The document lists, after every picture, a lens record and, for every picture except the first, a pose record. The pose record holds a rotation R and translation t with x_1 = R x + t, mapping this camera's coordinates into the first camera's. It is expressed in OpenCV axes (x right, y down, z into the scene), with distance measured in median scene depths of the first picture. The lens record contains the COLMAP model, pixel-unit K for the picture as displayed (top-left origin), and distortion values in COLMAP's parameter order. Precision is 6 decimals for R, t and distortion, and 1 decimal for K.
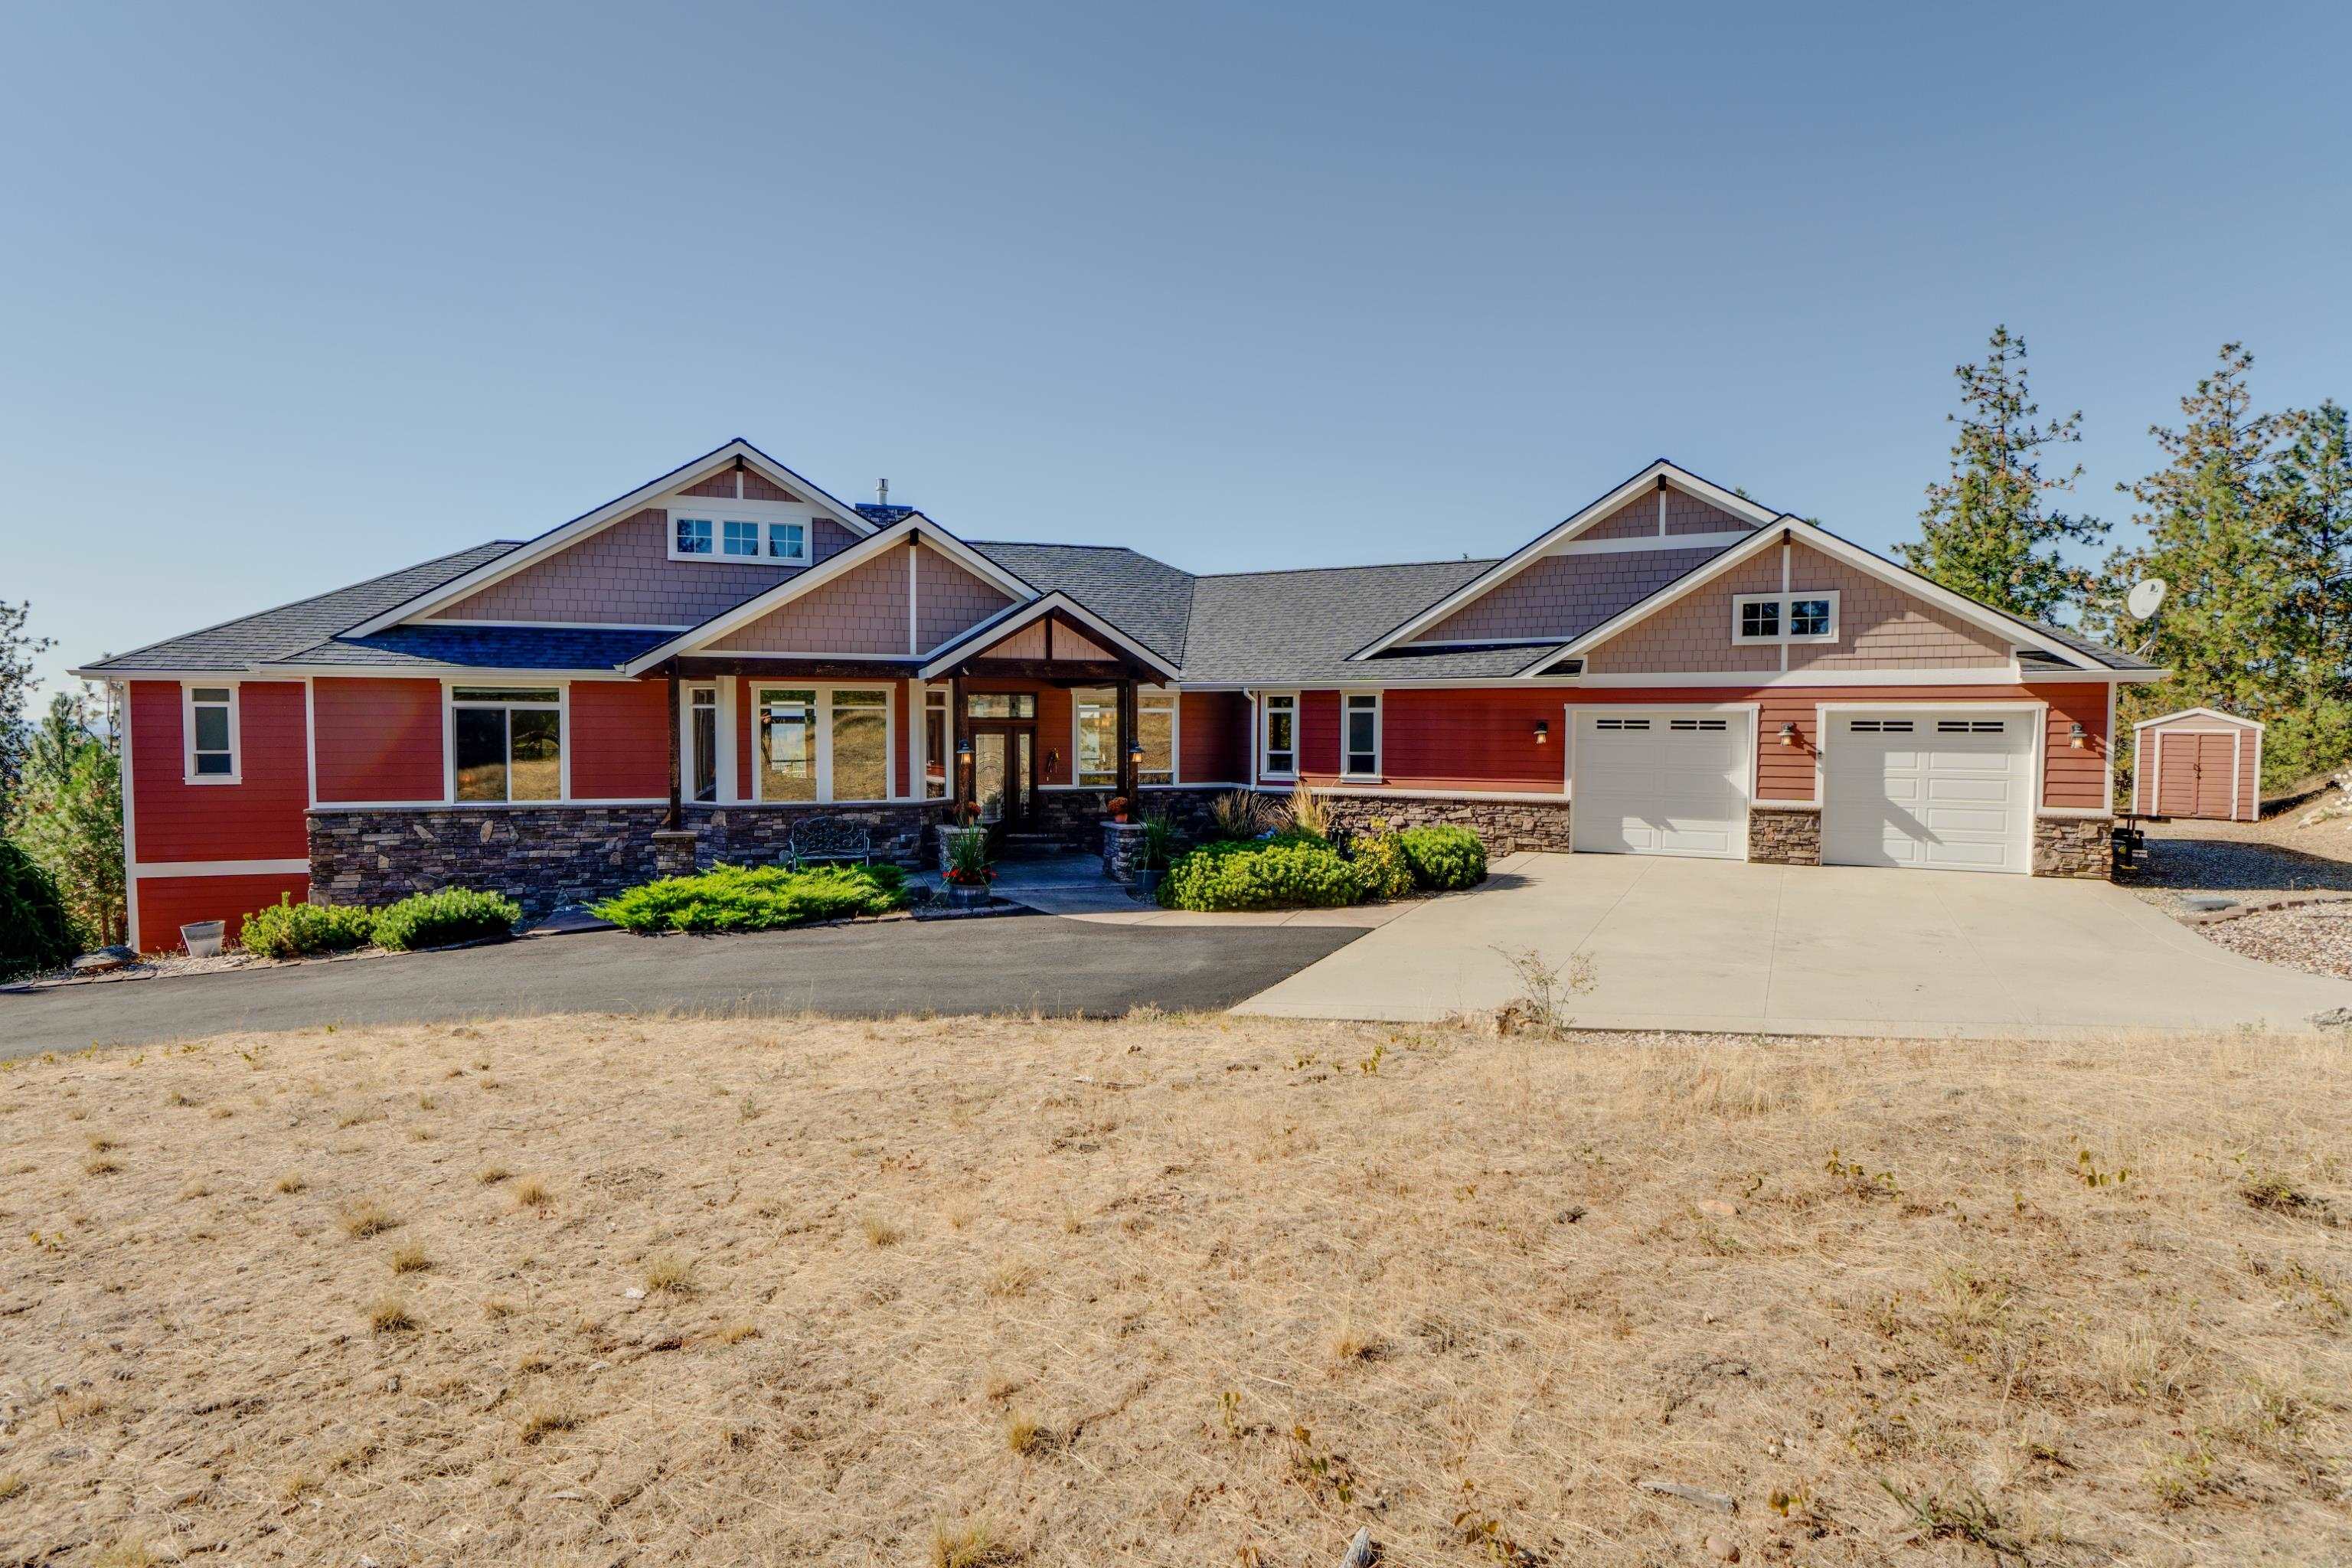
lens RADIAL K [[1137.4, 0, 1176.3], [0, 1137.4, 789.3], [0, 0, 1]] dist [0.001833, 0.000442]
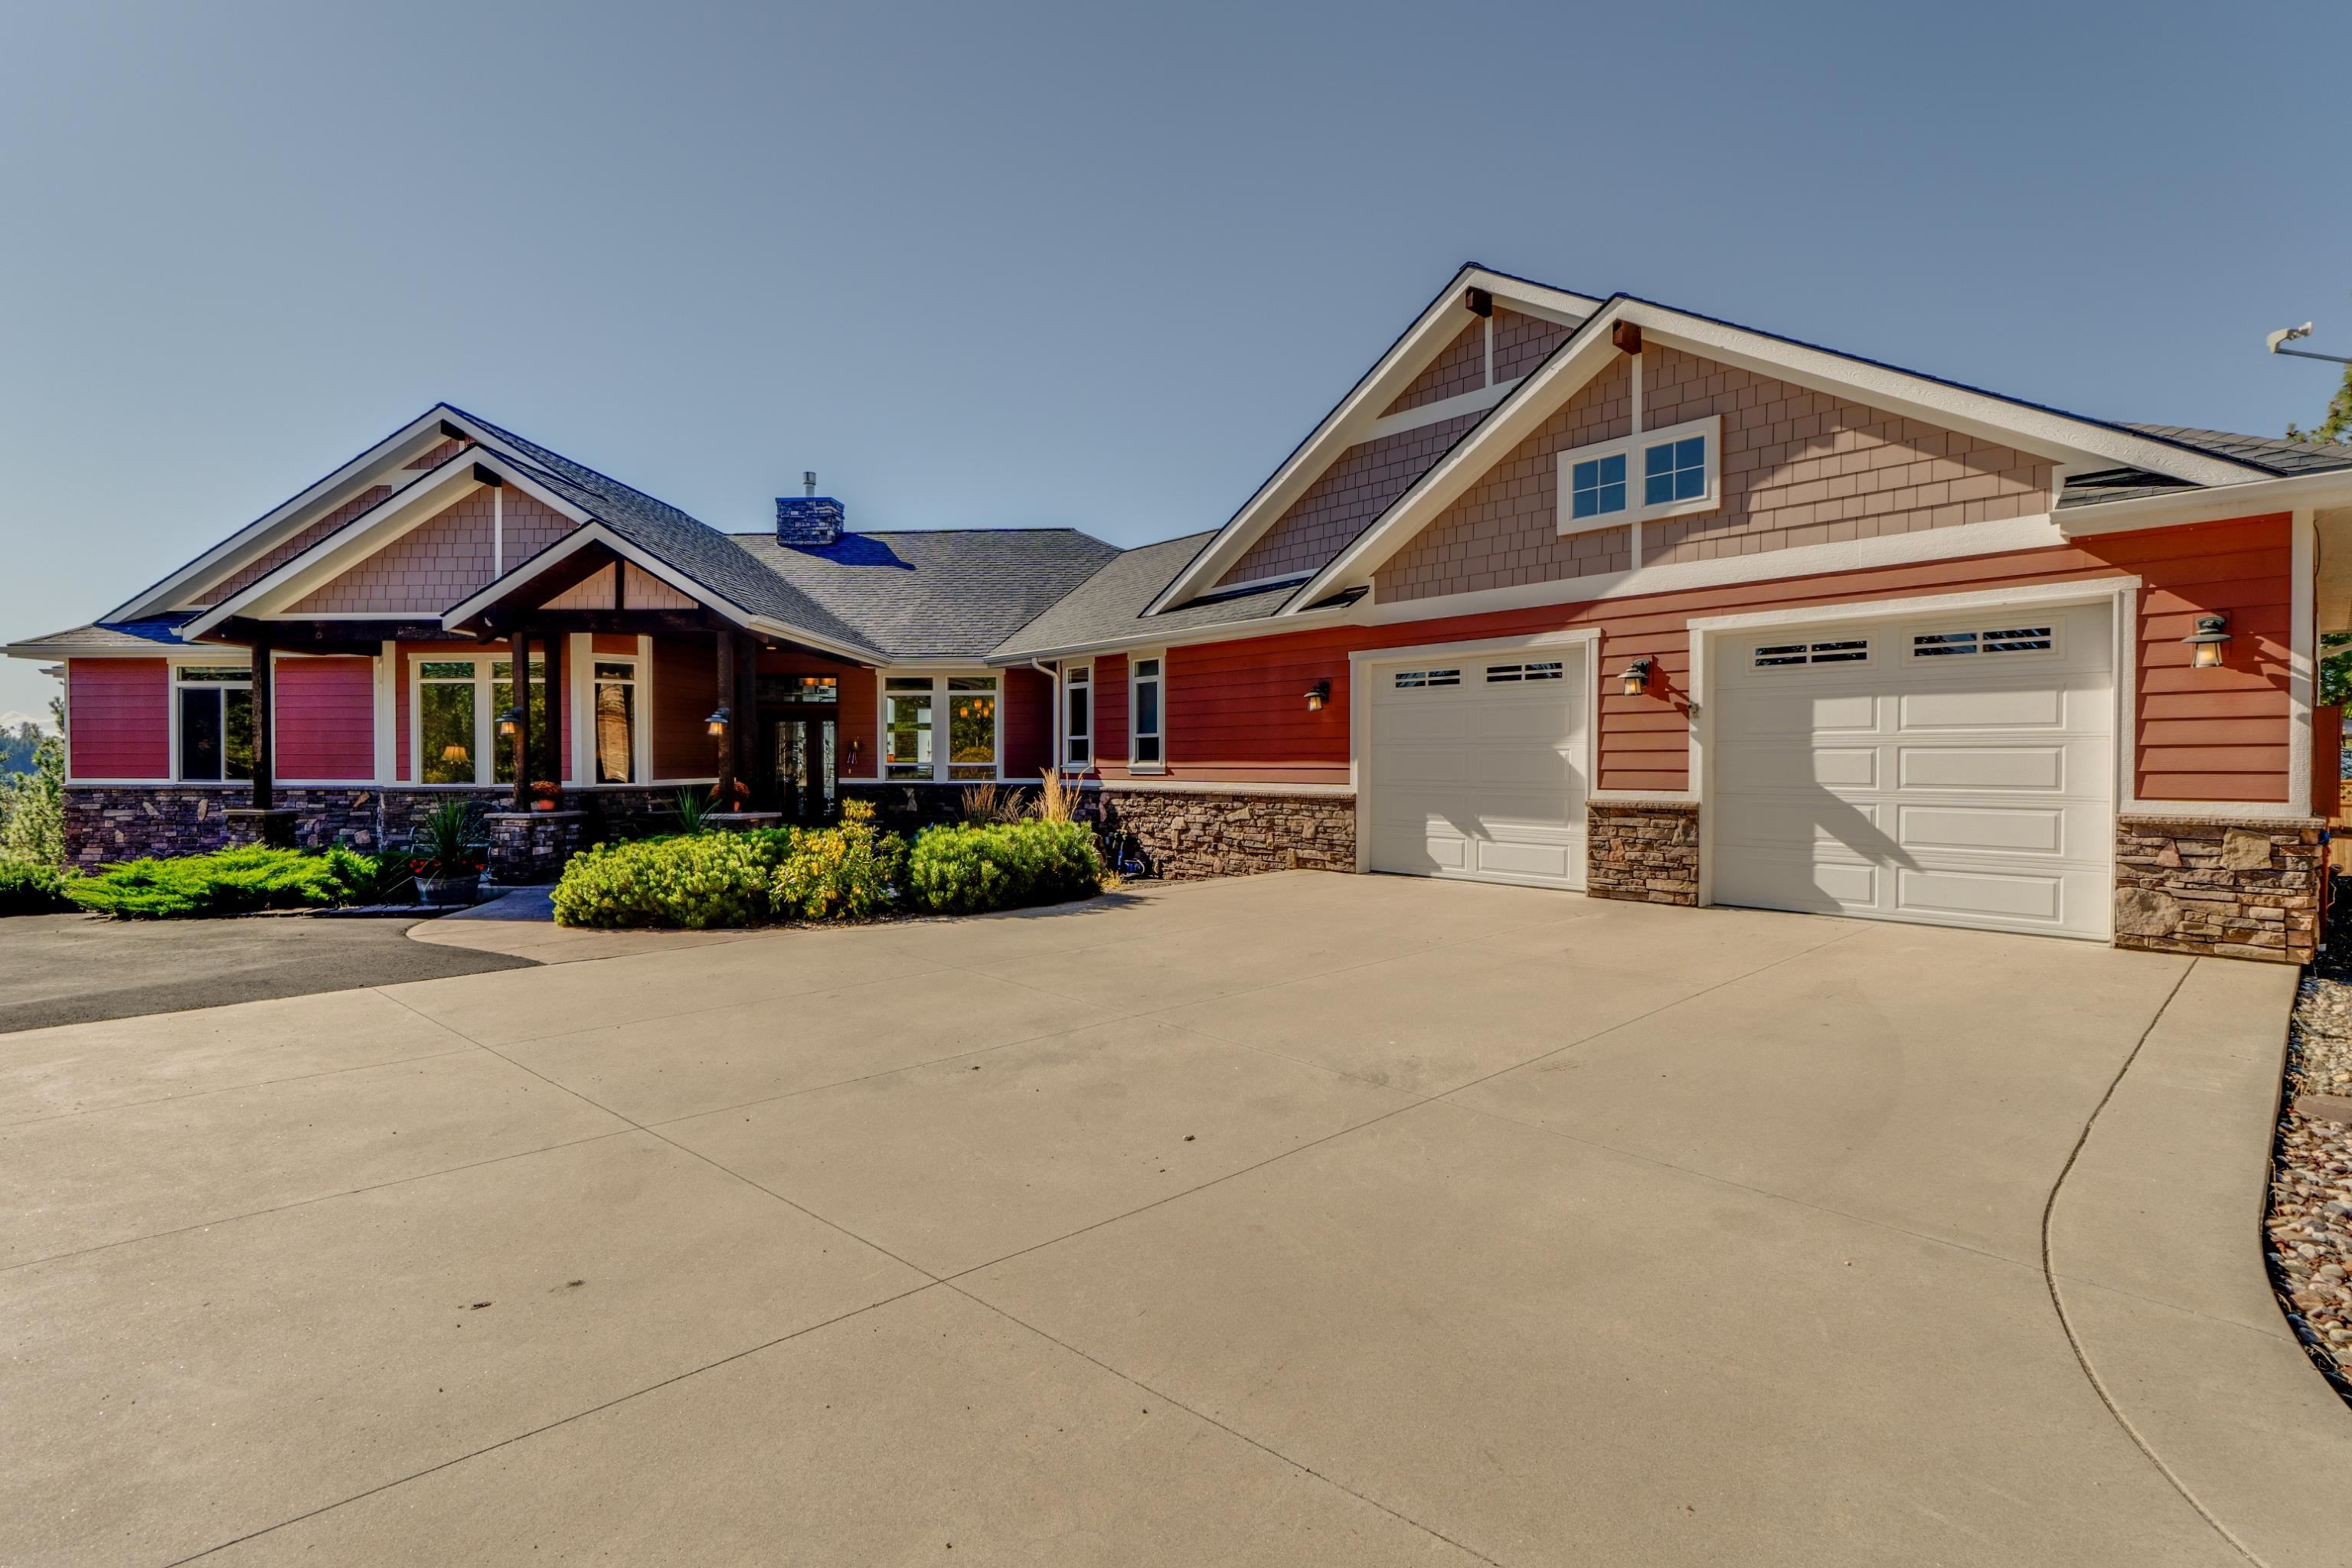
lens RADIAL K [[1002.7, 0, 1180.7], [0, 1002.7, 786.6], [0, 0, 1]] dist [-0.002388, 0.000044]
pose [[0.939686, 0.005993, -0.341987, 0.494243], [-0.017234, 0.999406, -0.029841, 0.027022], [0.341605, 0.033935, 0.939231, 0.444678]]
